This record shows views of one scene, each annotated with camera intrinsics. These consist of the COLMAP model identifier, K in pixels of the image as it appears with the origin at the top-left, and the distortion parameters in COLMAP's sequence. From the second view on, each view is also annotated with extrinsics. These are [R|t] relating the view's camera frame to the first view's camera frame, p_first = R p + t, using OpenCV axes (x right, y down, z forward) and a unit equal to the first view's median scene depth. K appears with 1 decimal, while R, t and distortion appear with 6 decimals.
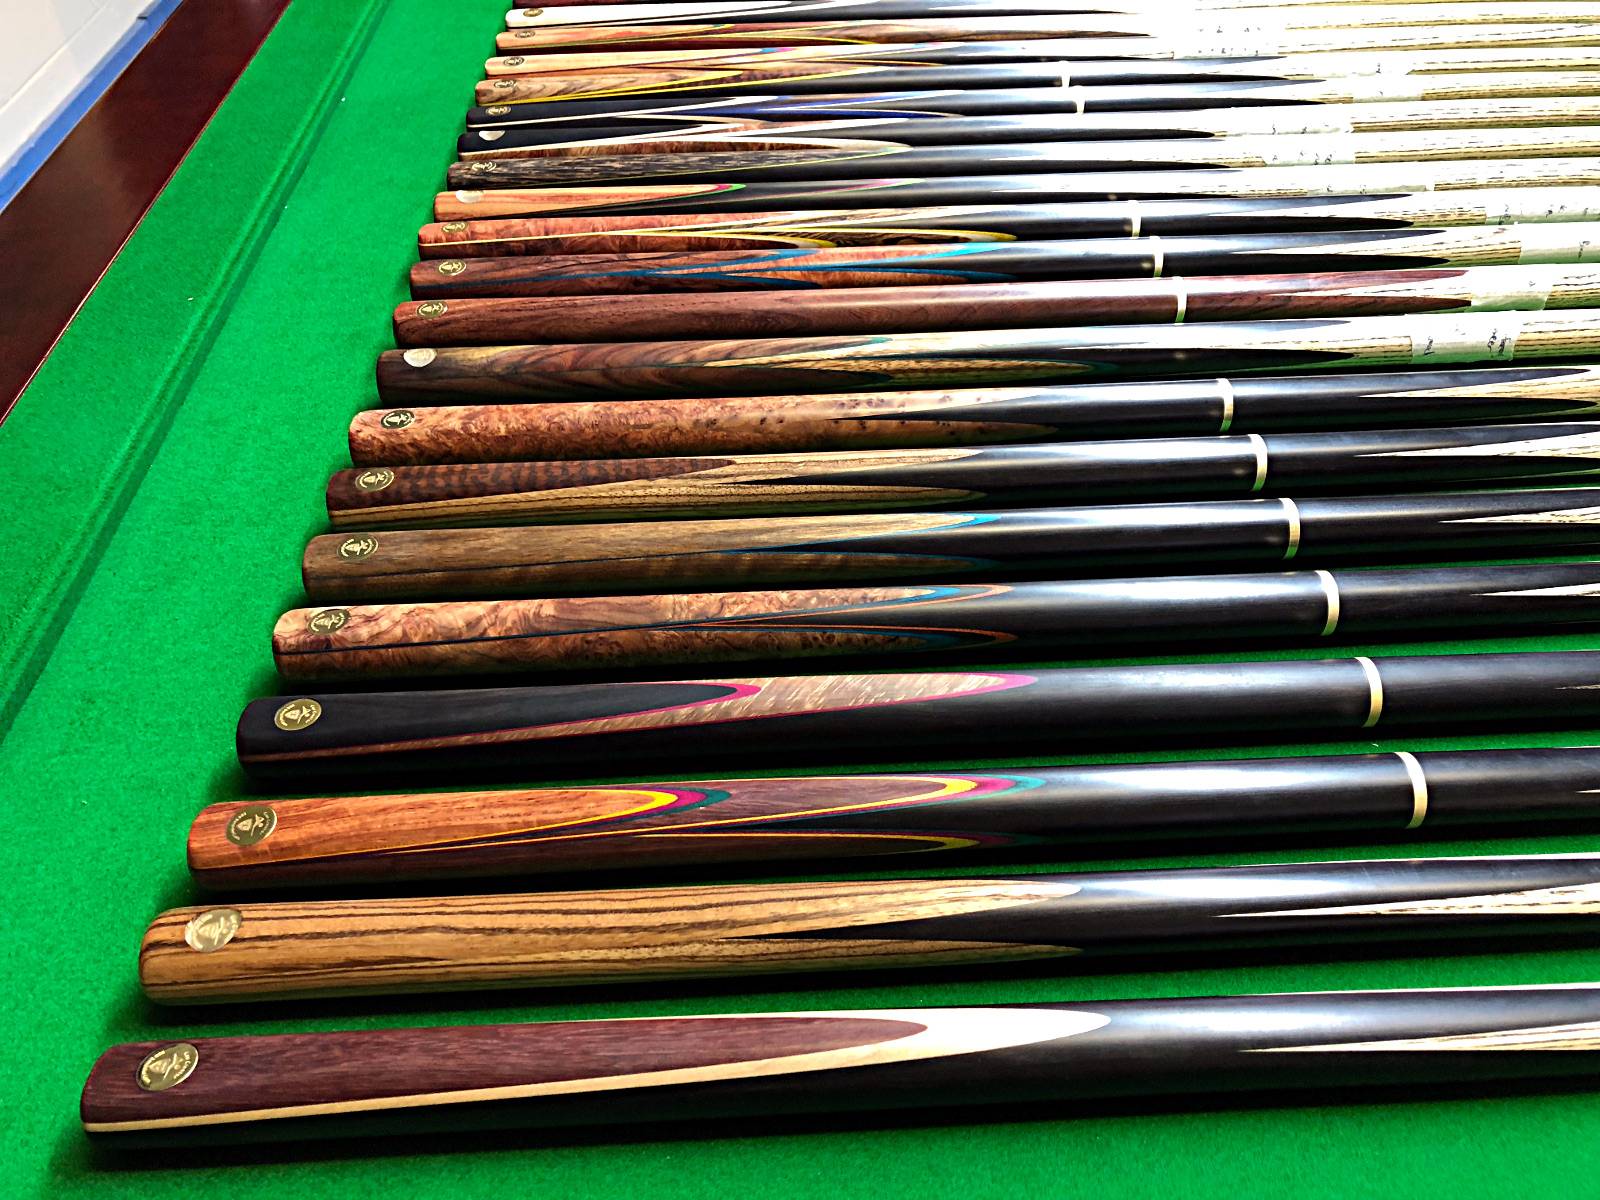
lens RADIAL K [[1303.2, 0, 800.0], [0, 1303.2, 600.0], [0, 0, 1]] dist [0.055088, -0.084942]
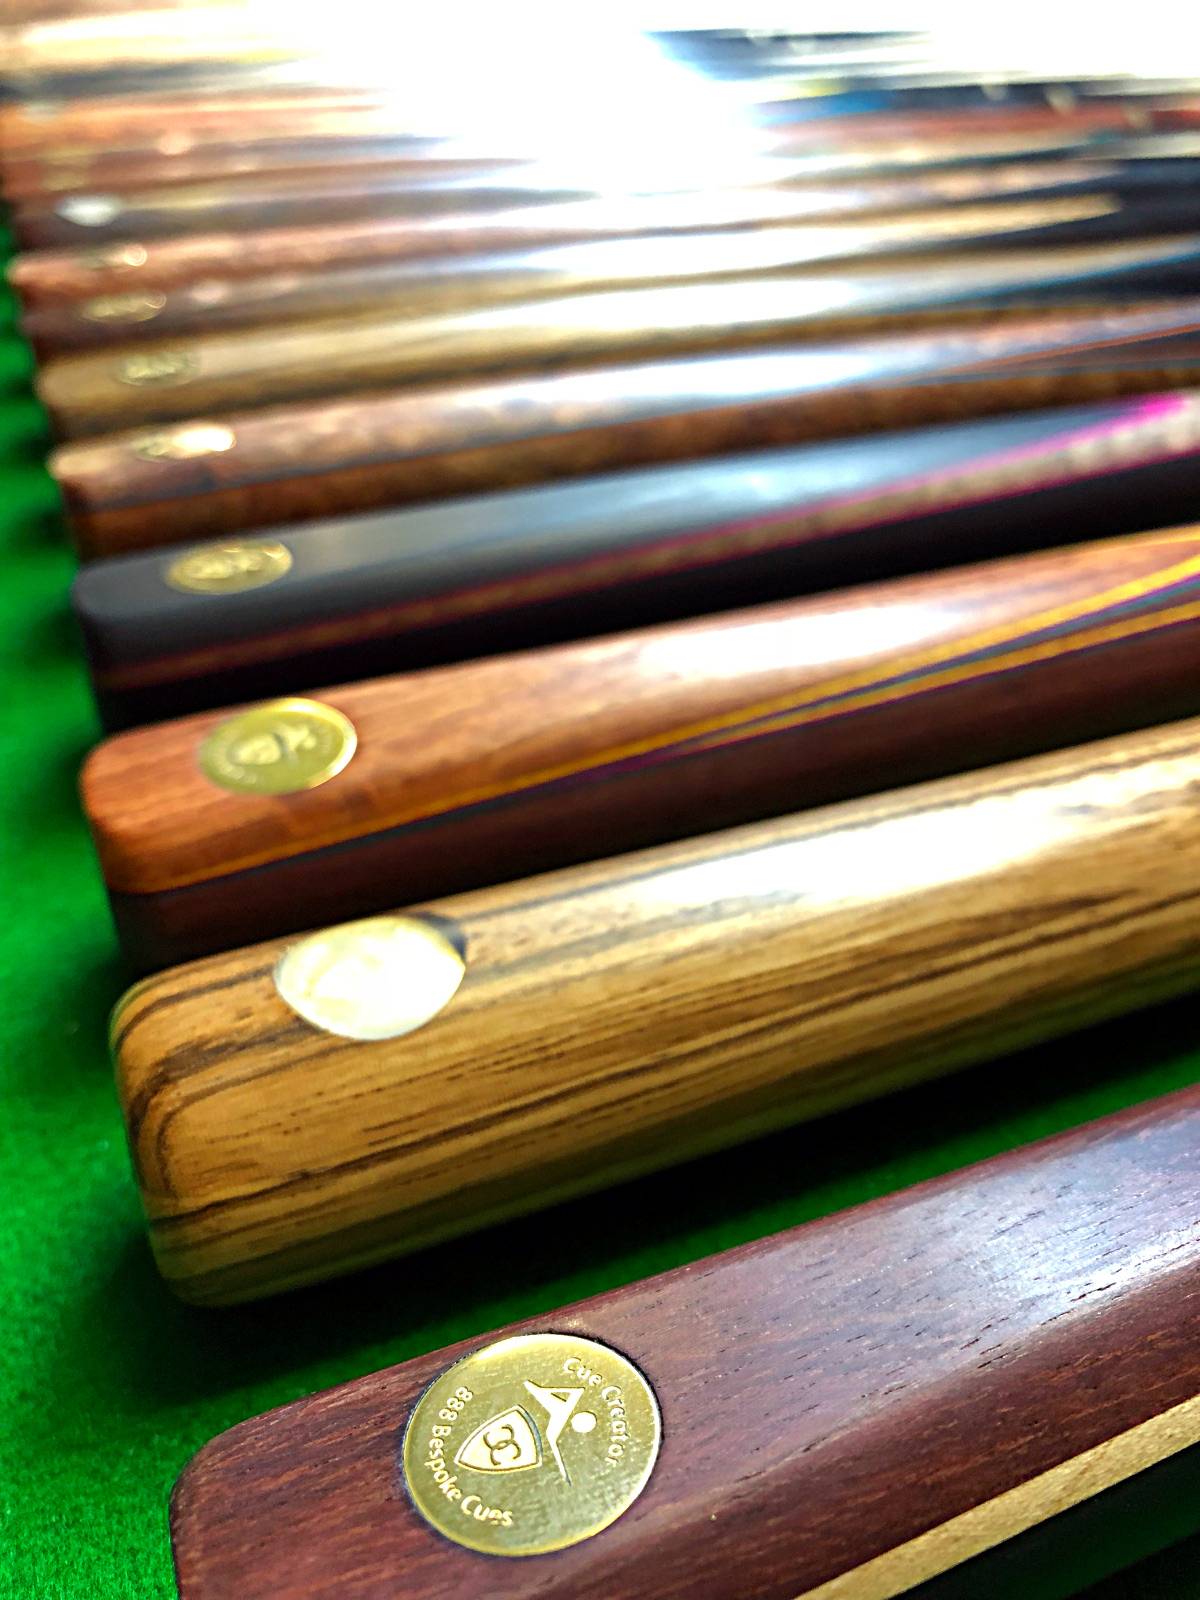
lens RADIAL K [[1369.8, 0, 600.0], [0, 1369.8, 800.0], [0, 0, 1]] dist [-0.010442, -0.036326]
pose [[0.940100, -0.179263, 0.289959, -0.337725], [0.216830, 0.970778, -0.102831, 0.180289], [-0.263052, 0.159543, 0.951499, 0.496435]]
